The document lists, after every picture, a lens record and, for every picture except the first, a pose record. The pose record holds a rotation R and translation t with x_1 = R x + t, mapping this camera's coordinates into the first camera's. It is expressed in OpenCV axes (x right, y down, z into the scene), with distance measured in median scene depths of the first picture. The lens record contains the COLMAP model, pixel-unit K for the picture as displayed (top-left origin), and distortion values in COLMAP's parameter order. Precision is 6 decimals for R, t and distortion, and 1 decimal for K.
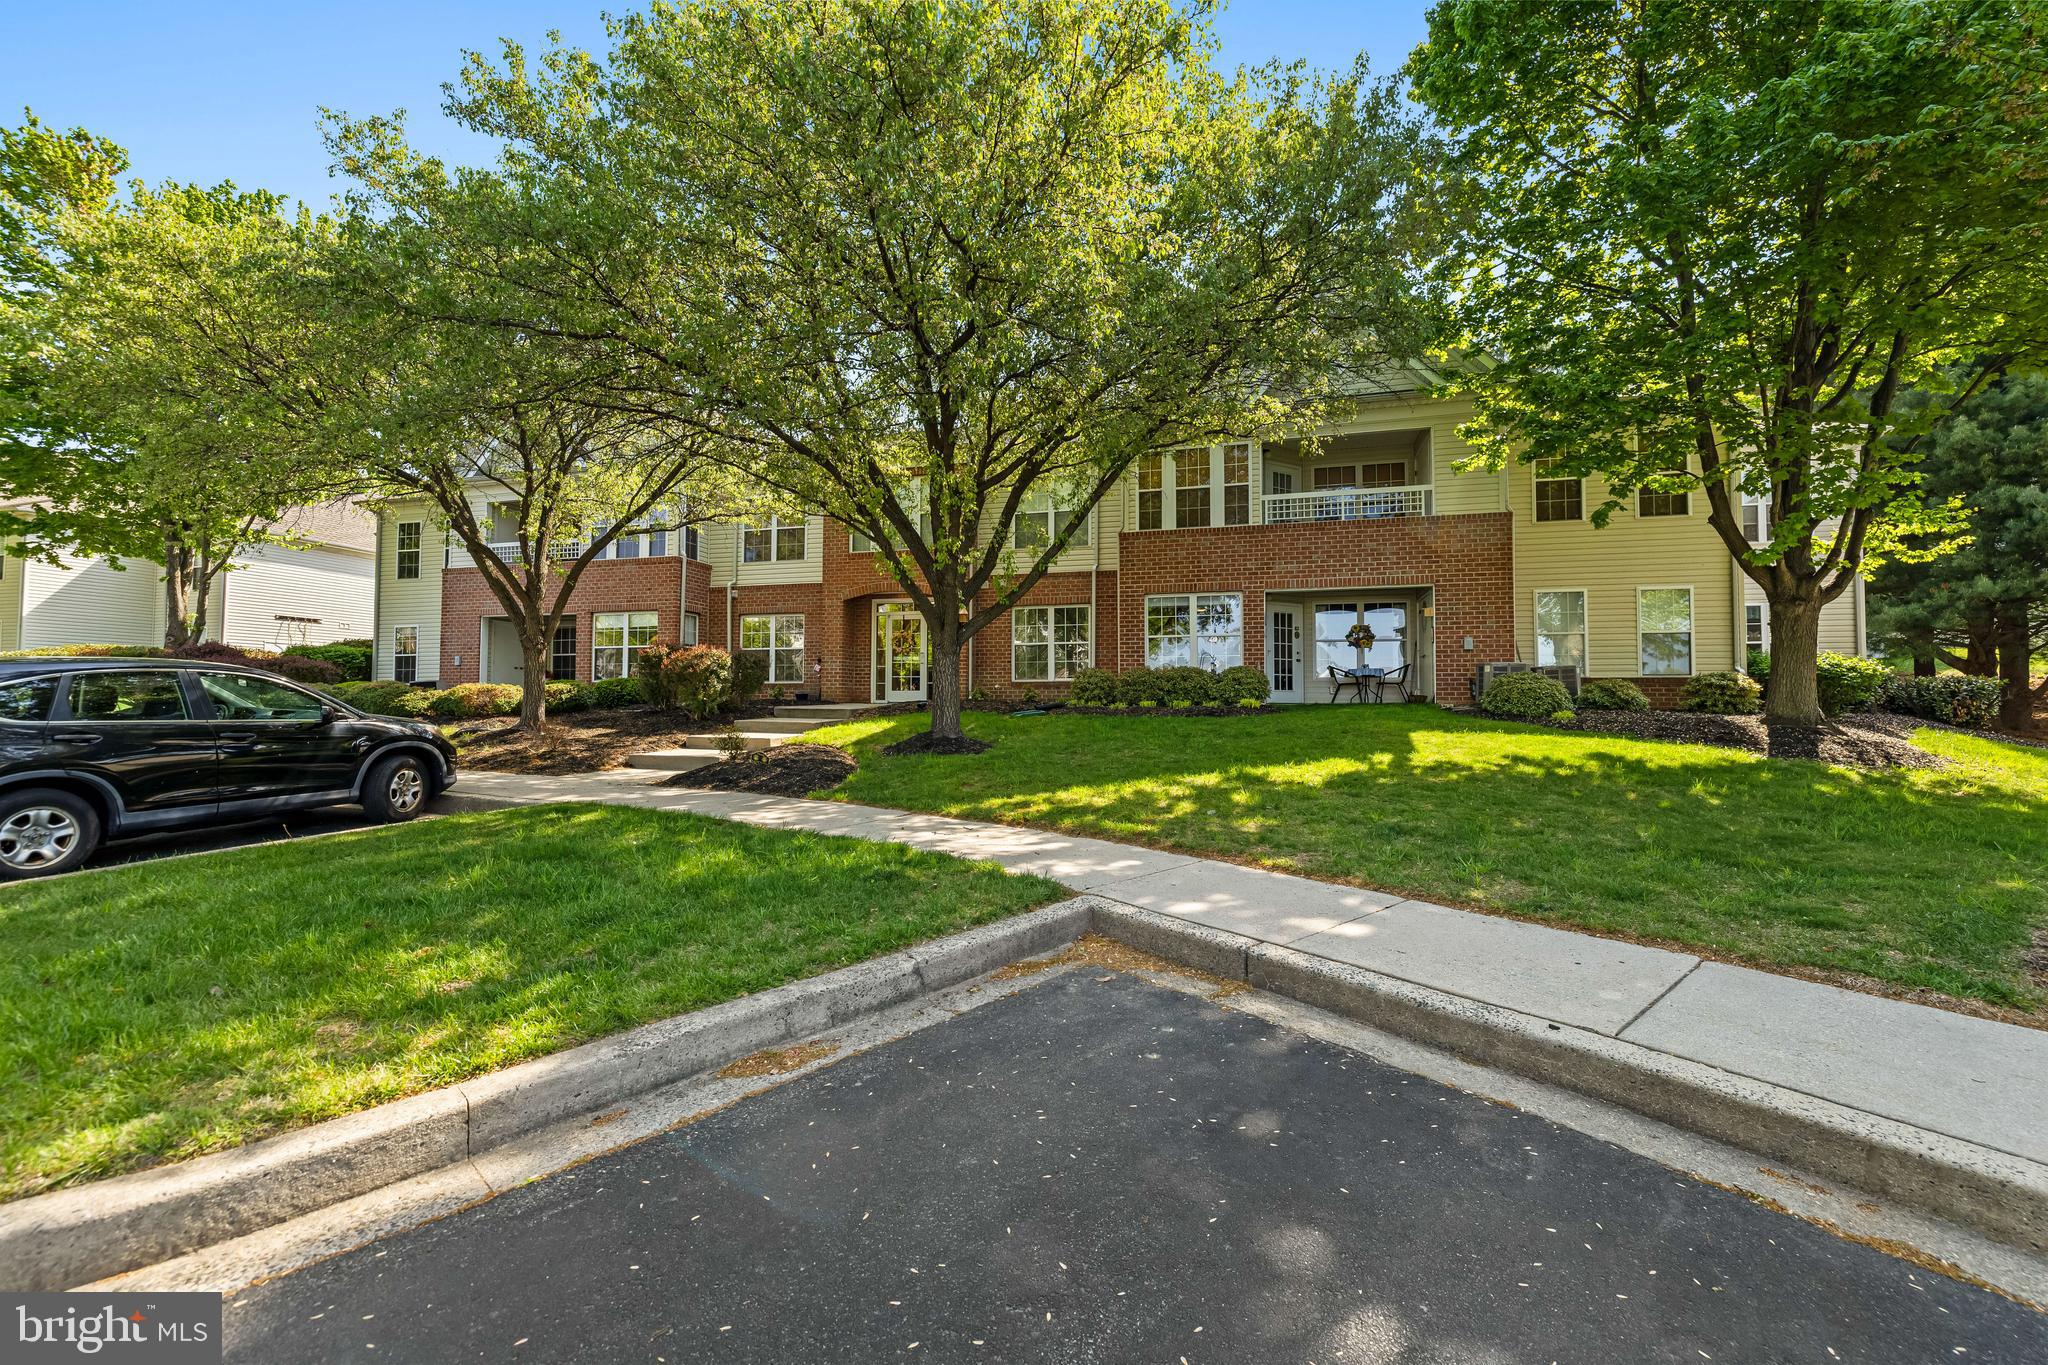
lens RADIAL K [[858.8, 0, 1028.1], [0, 858.8, 673.4], [0, 0, 1]] dist [0.002560, 0.000379]
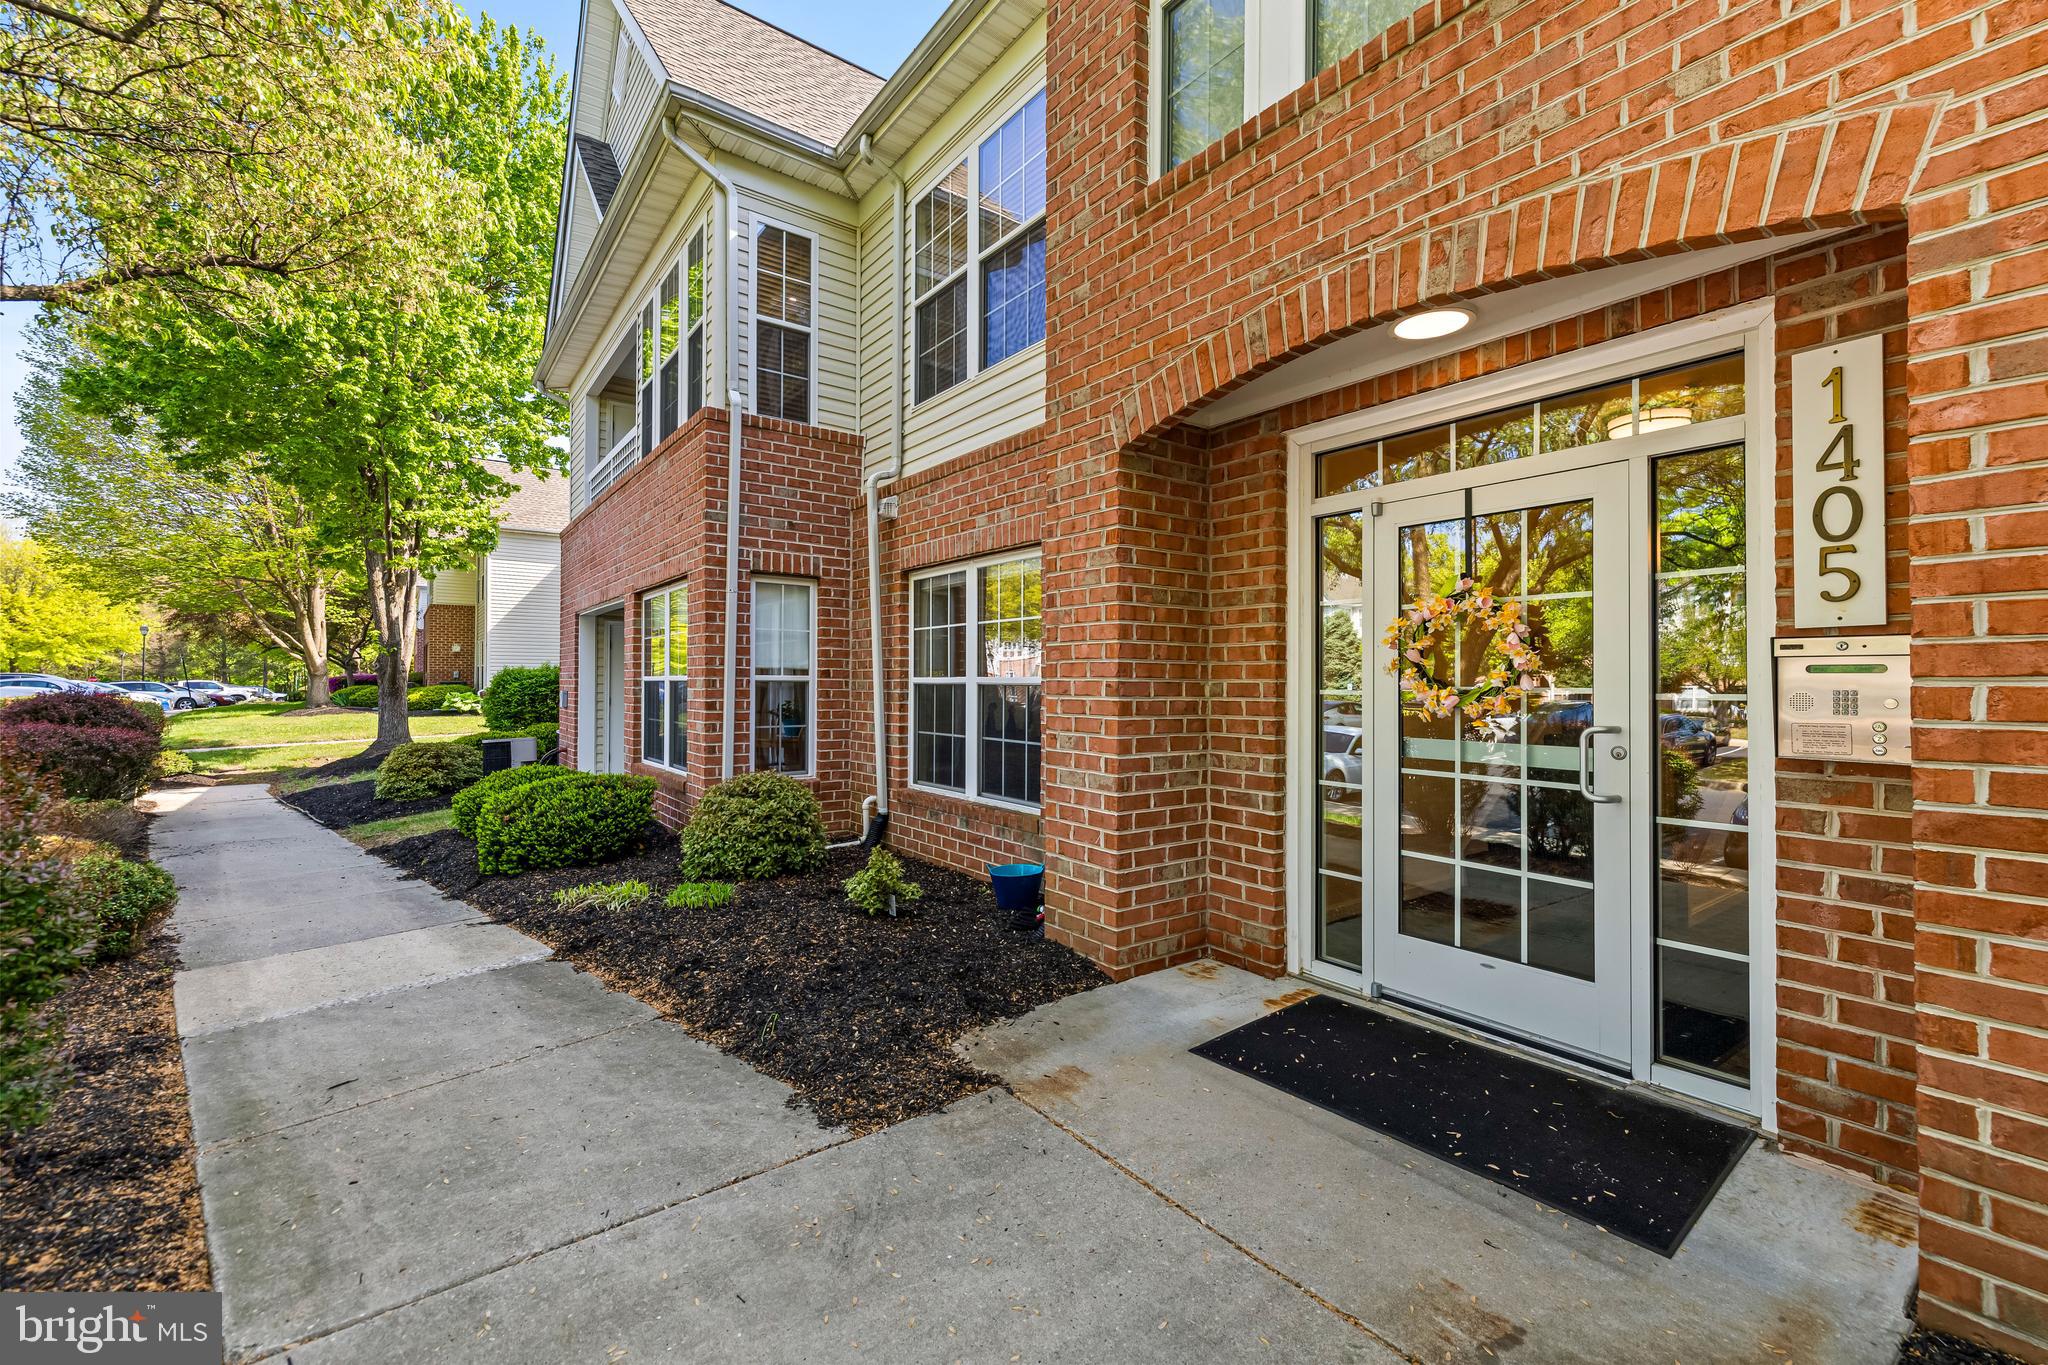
lens RADIAL K [[858.8, 0, 1028.1], [0, 858.8, 673.4], [0, 0, 1]] dist [0.002560, 0.000379]
pose [[0.788268, -0.005182, -0.615310, -0.107996], [0.021692, 0.999577, 0.019370, -0.036981], [0.614950, -0.028616, 0.788047, 0.801536]]
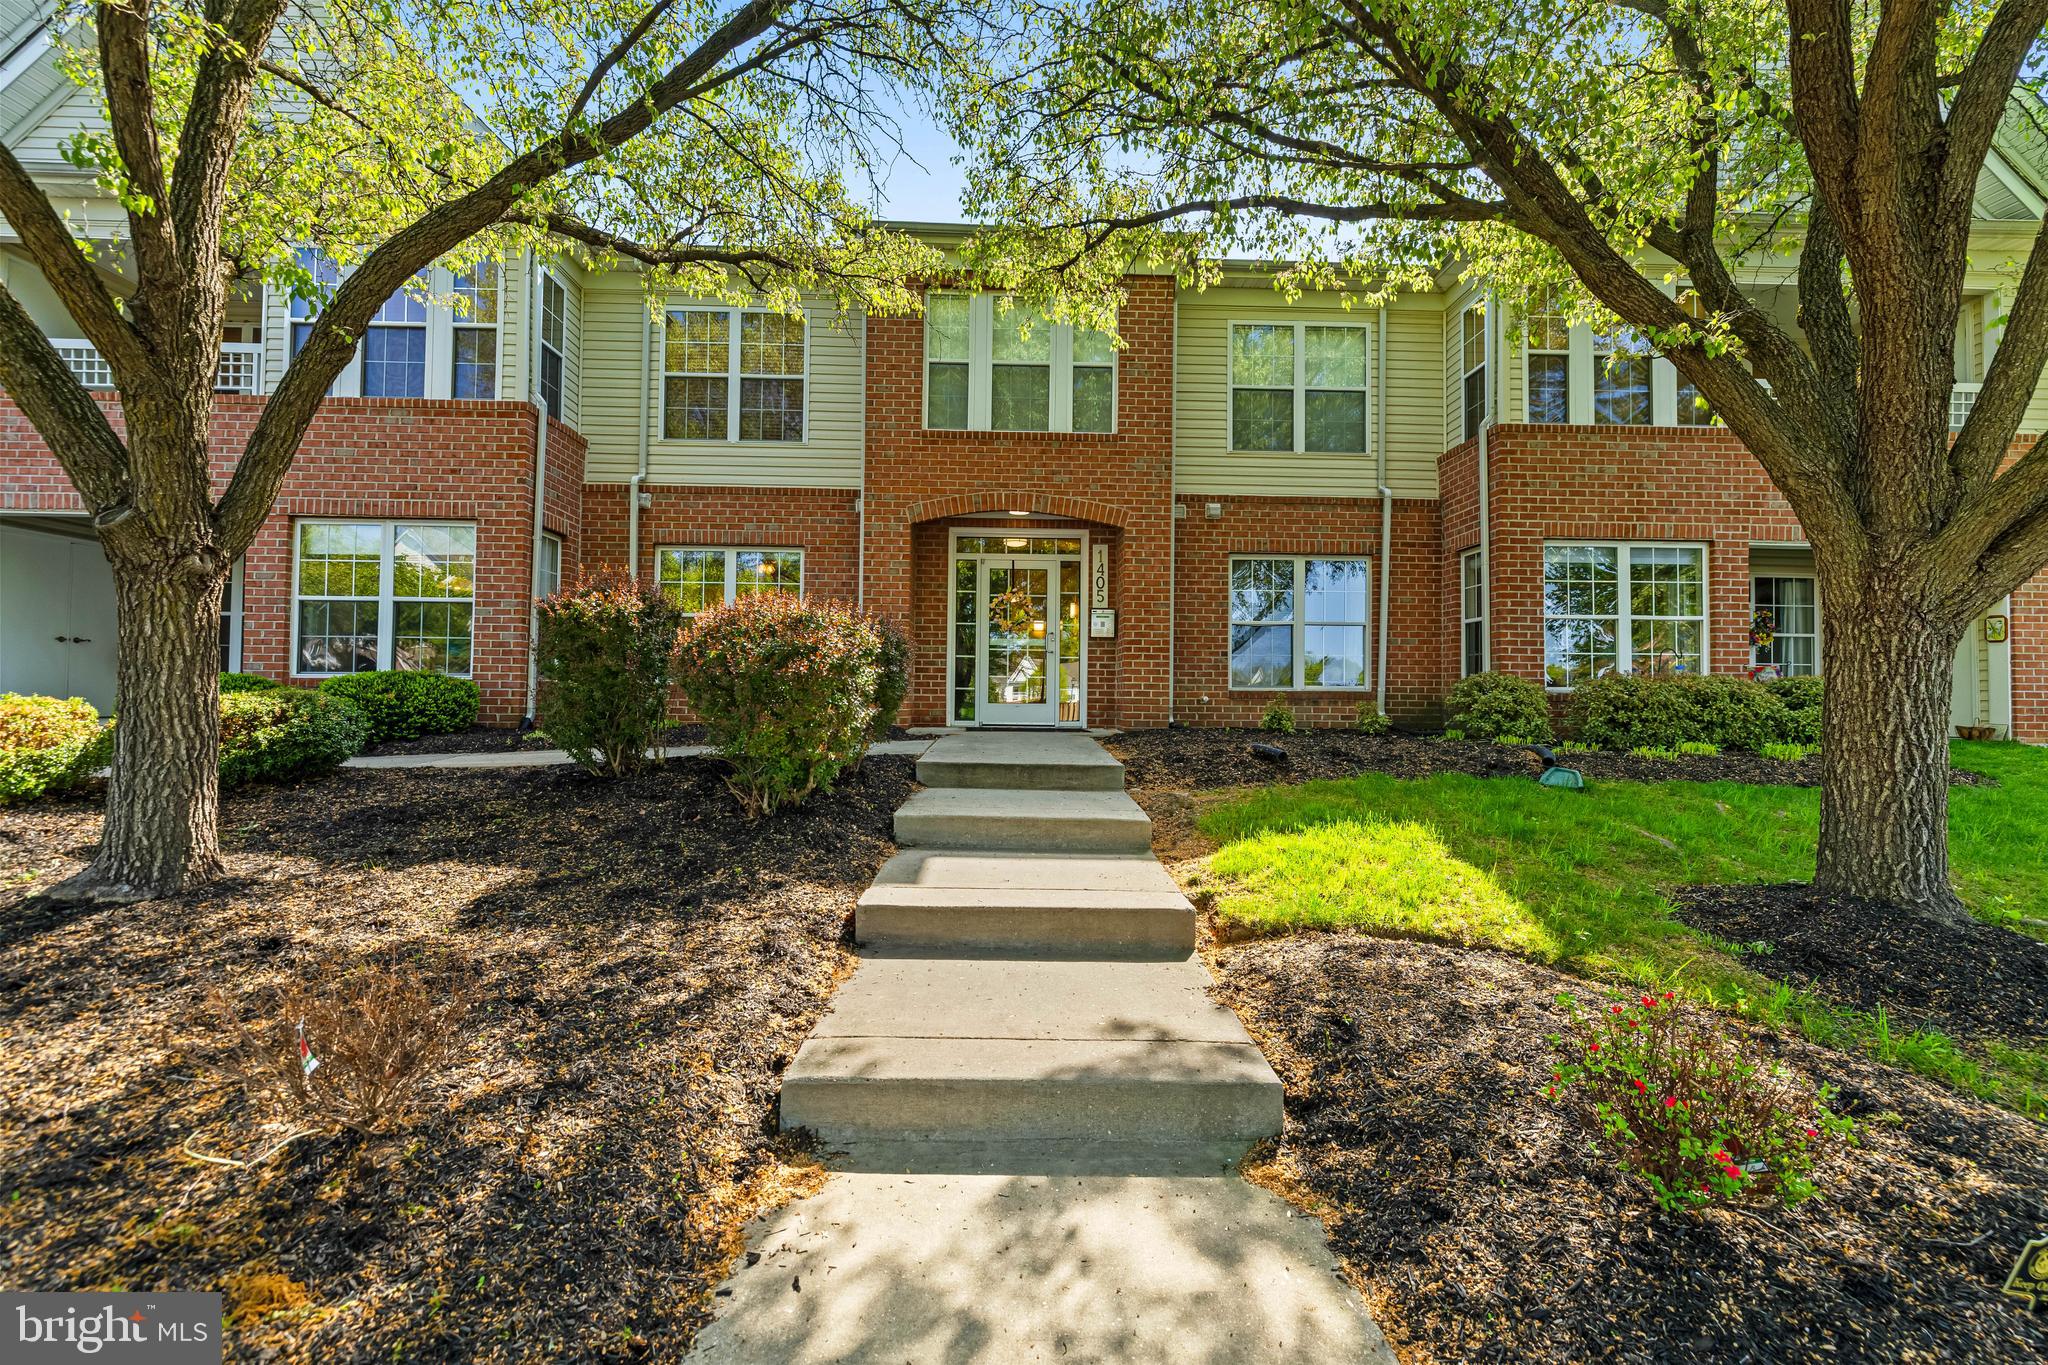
lens RADIAL K [[858.8, 0, 1028.1], [0, 858.8, 673.4], [0, 0, 1]] dist [0.002560, 0.000379]
pose [[0.952007, 0.015476, 0.305684, -0.290099], [-0.020351, 0.999711, 0.012768, -0.004997], [-0.305398, -0.018376, 0.952047, 0.480599]]
